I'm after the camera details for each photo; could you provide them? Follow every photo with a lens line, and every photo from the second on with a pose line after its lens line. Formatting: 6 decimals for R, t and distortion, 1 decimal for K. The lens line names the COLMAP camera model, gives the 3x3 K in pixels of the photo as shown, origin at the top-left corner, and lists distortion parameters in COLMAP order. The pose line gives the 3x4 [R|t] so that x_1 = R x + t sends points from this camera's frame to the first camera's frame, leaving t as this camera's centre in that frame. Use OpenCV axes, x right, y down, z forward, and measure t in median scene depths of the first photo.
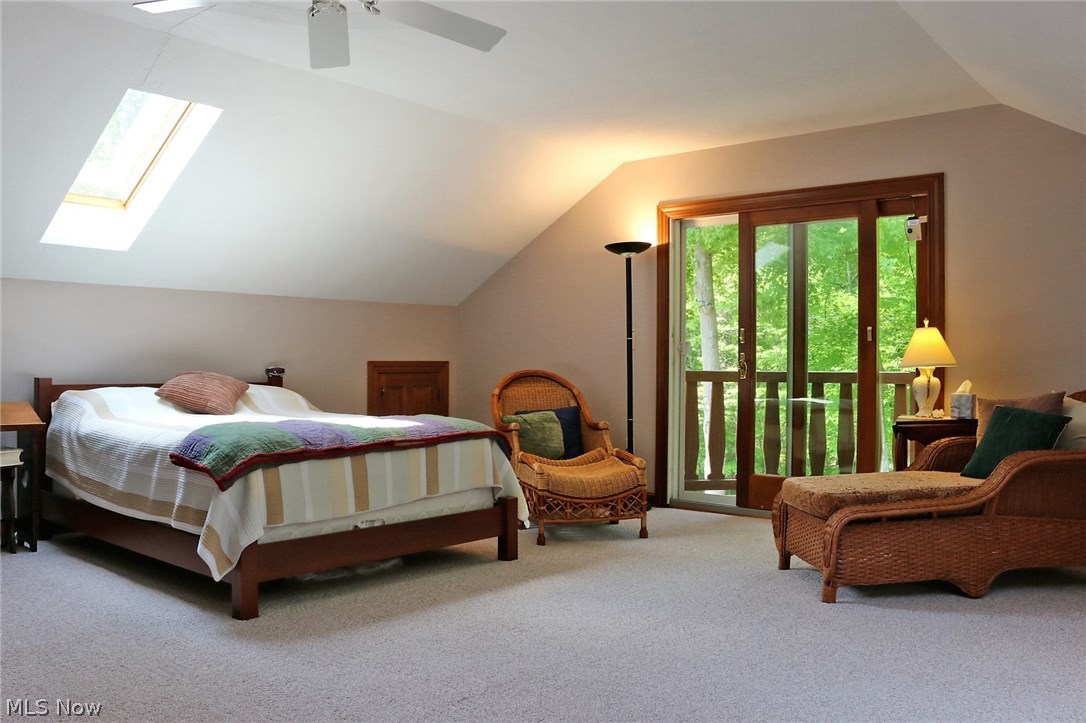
lens RADIAL K [[918.9, 0, 543.0], [0, 918.9, 361.5], [0, 0, 1]] dist [-0.129311, 0.006396]
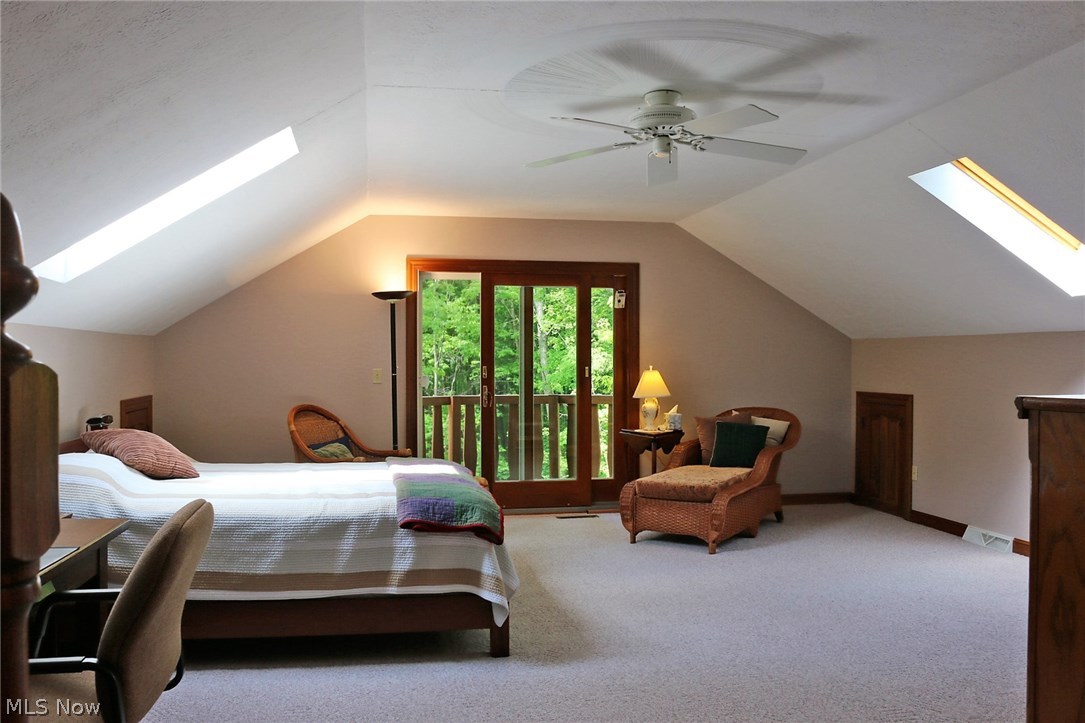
lens RADIAL K [[918.1, 0, 542.5], [0, 918.1, 361.5], [0, 0, 1]] dist [-0.129311, 0.006396]
pose [[0.617537, -0.006729, 0.786513, -0.789442], [-0.001961, 0.999947, 0.010095, -0.060775], [-0.786540, -0.007777, 0.617491, 0.175529]]
